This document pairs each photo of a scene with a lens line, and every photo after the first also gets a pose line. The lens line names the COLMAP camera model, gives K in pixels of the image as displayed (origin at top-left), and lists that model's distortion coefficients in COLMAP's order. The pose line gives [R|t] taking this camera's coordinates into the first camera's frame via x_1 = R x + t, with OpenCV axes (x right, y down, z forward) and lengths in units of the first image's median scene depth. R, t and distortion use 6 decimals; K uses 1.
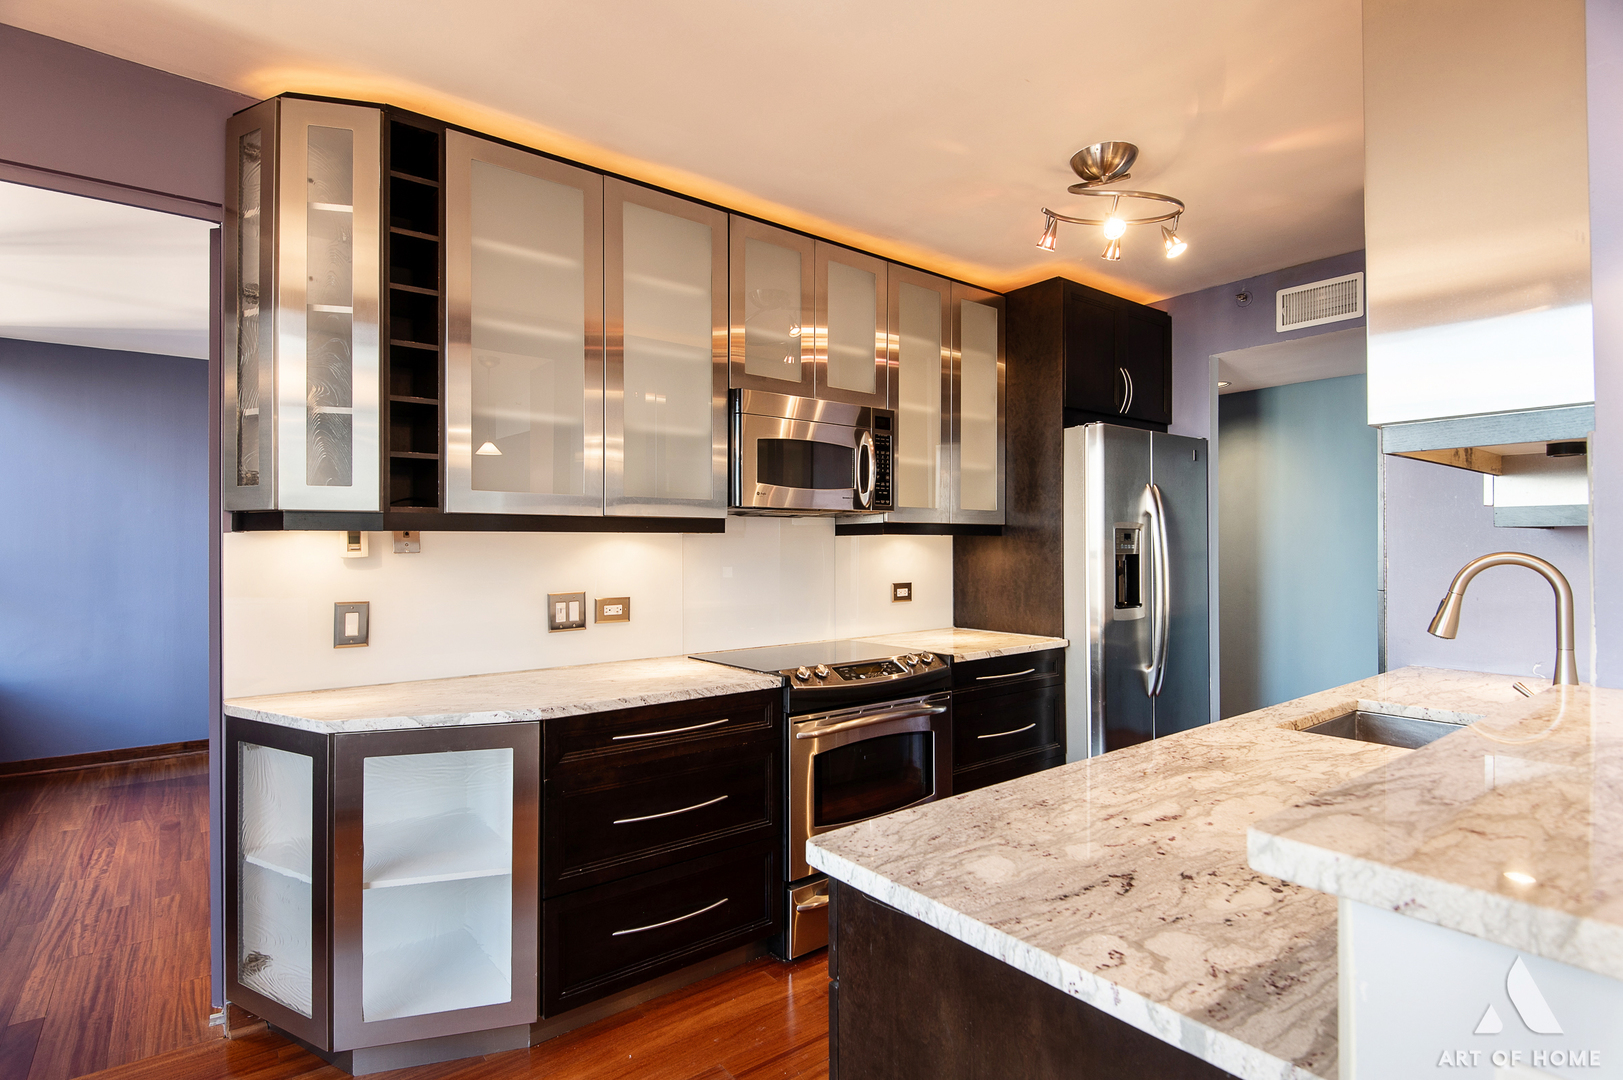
lens RADIAL K [[796.9, 0, 809.9], [0, 796.9, 545.0], [0, 0, 1]] dist [0.009012, -0.009783]
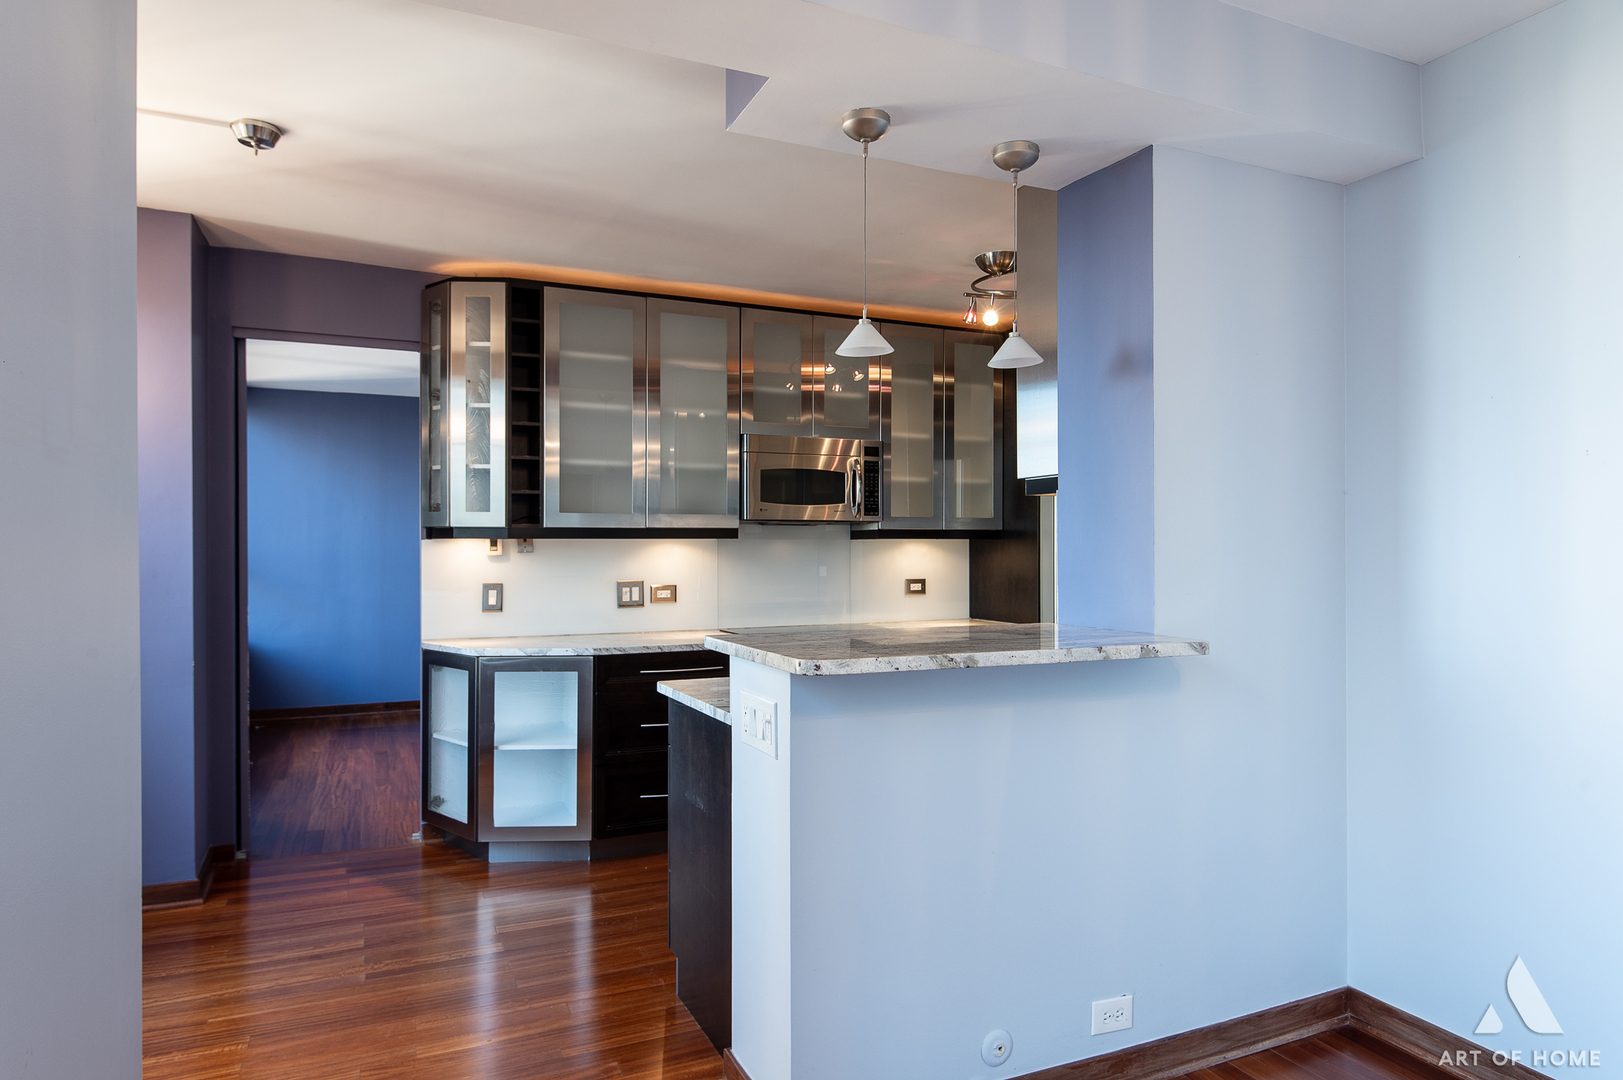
lens RADIAL K [[977.9, 0, 804.4], [0, 977.9, 544.6], [0, 0, 1]] dist [0.026517, -0.008909]
pose [[0.970424, 0.000130, -0.241406, 0.486970], [-0.000293, 1.000000, -0.000640, -0.004568], [0.241405, 0.000692, 0.970424, -0.723445]]
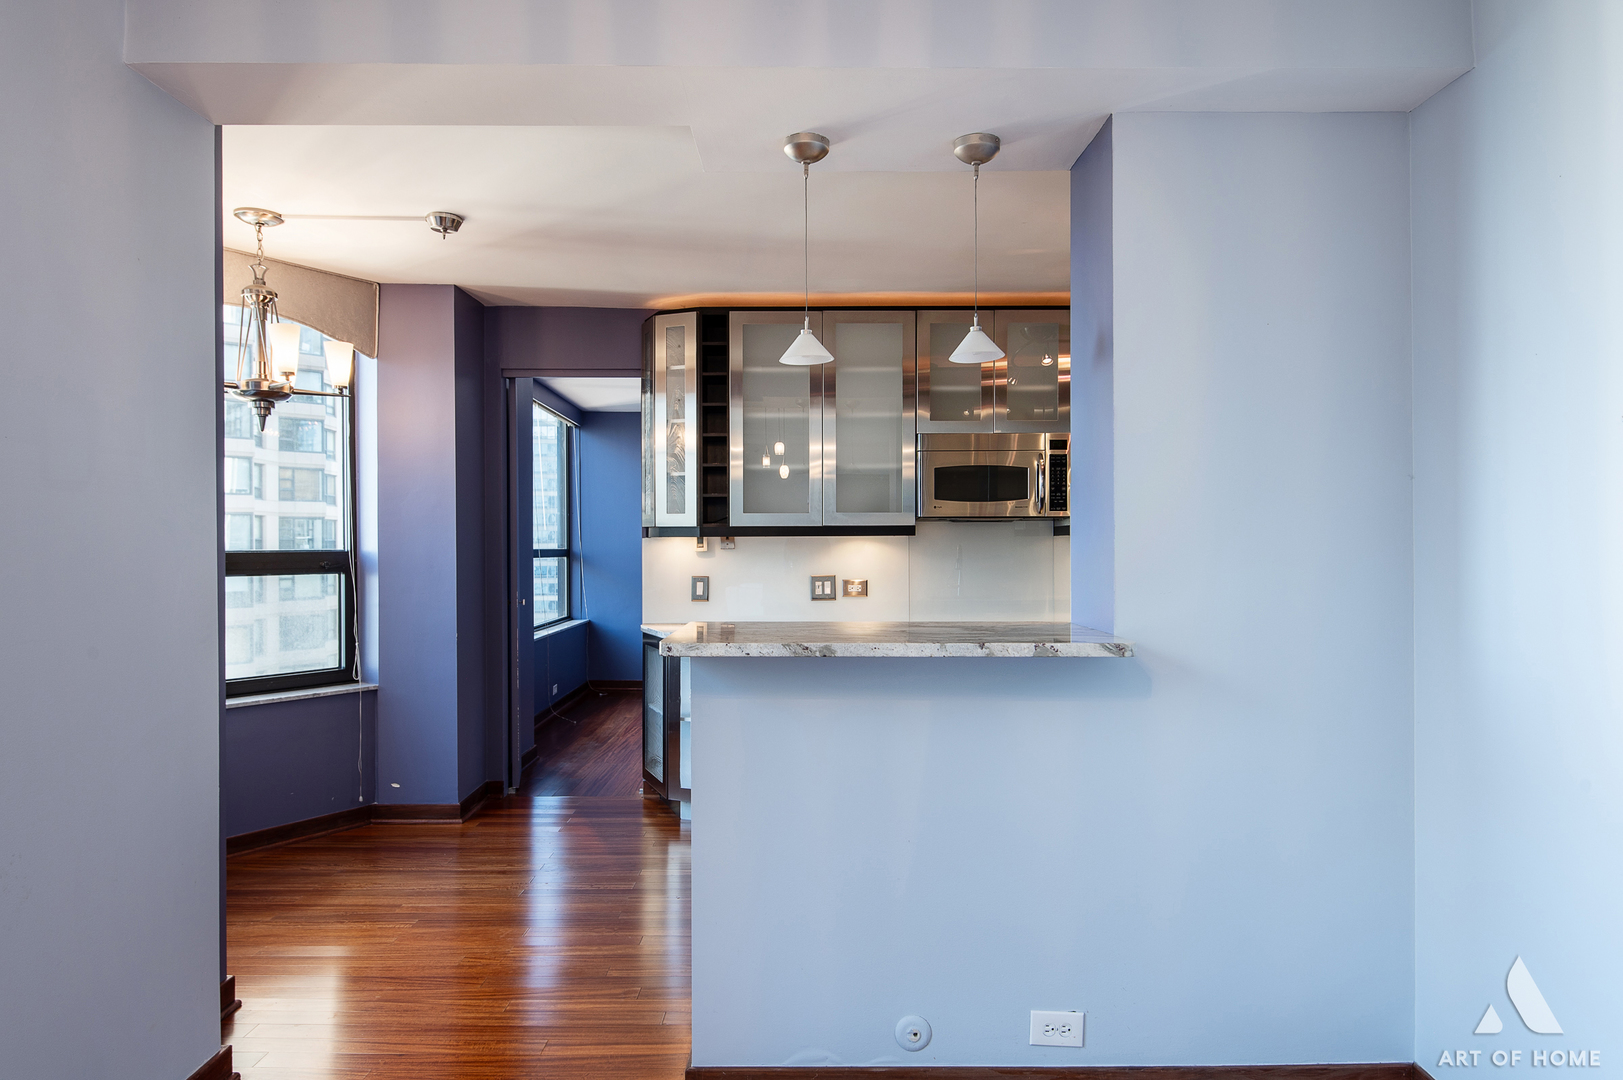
lens RADIAL K [[977.9, 0, 800.4], [0, 977.9, 542.2], [0, 0, 1]] dist [0.026517, -0.008909]
pose [[0.790912, -0.002151, -0.611927, 0.938520], [0.002136, 0.999997, -0.000753, -0.002808], [0.611927, -0.000712, 0.790914, -0.591256]]
